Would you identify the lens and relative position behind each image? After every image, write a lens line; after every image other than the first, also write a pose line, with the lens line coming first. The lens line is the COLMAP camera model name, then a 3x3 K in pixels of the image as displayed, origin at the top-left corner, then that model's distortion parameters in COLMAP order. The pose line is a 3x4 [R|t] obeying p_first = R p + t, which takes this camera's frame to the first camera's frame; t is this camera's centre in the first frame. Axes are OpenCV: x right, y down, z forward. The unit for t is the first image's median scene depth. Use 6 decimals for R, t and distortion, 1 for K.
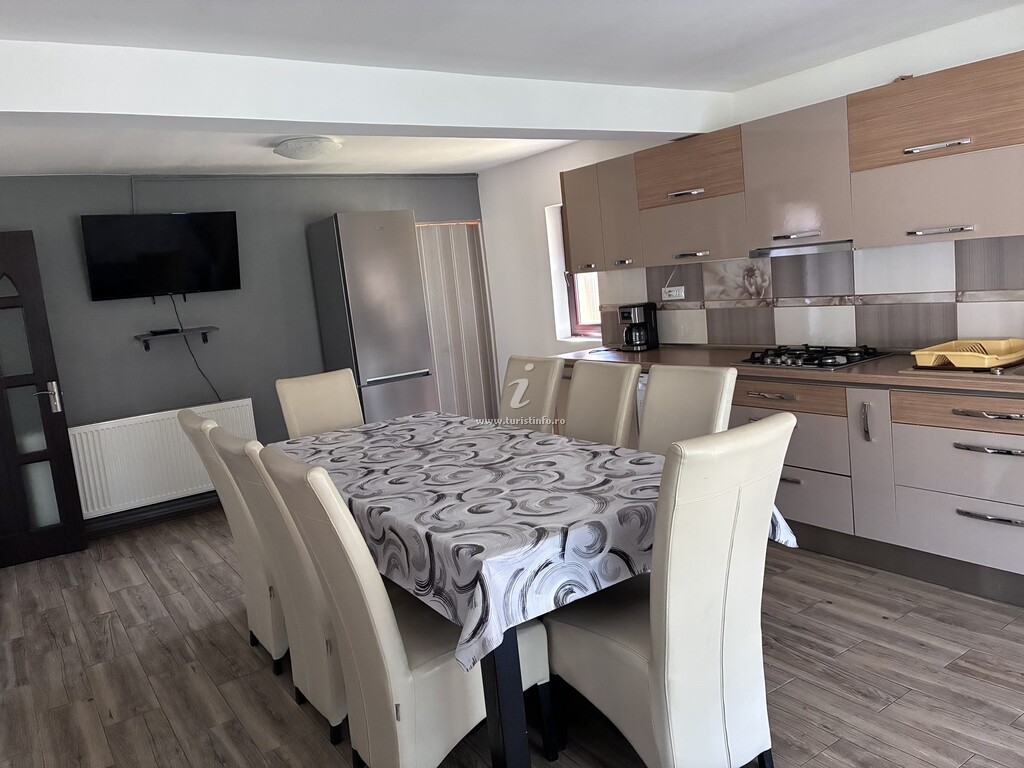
lens RADIAL K [[770.0, 0, 512.0], [0, 770.0, 384.0], [0, 0, 1]] dist [0.008553, -0.063211]
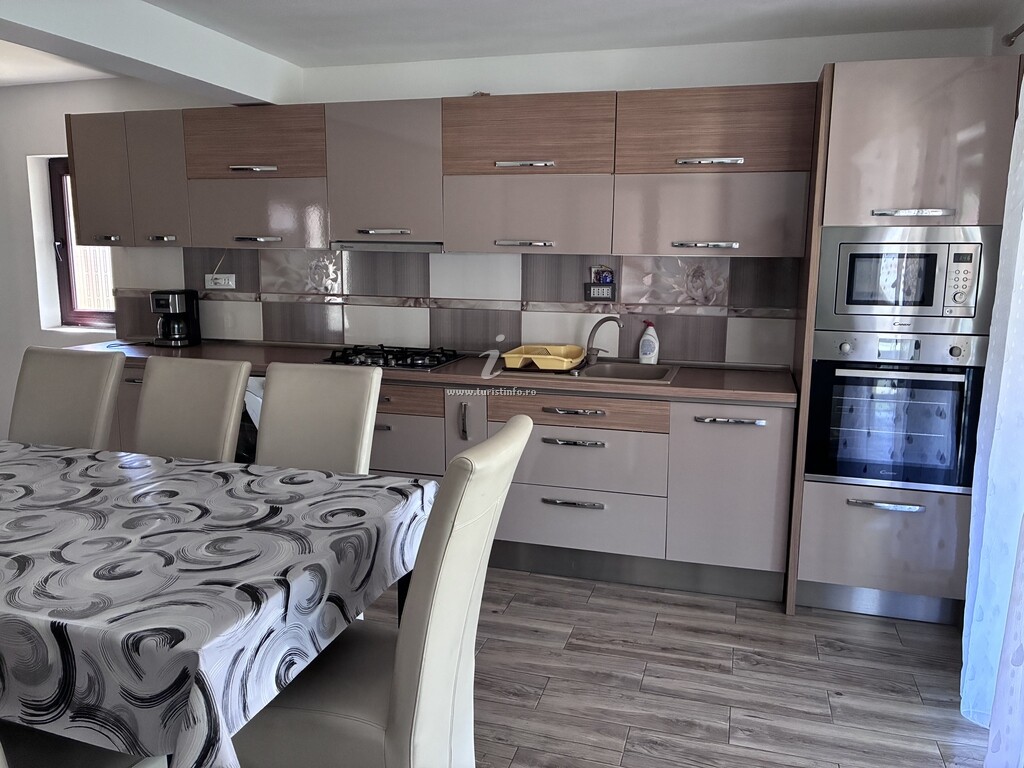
lens RADIAL K [[767.0, 0, 512.0], [0, 767.0, 384.0], [0, 0, 1]] dist [0.040140, -0.076119]
pose [[0.757011, -0.003305, 0.653394, -0.190485], [0.004184, 0.999991, 0.000211, -0.001377], [-0.653388, 0.002575, 0.757018, 0.222059]]
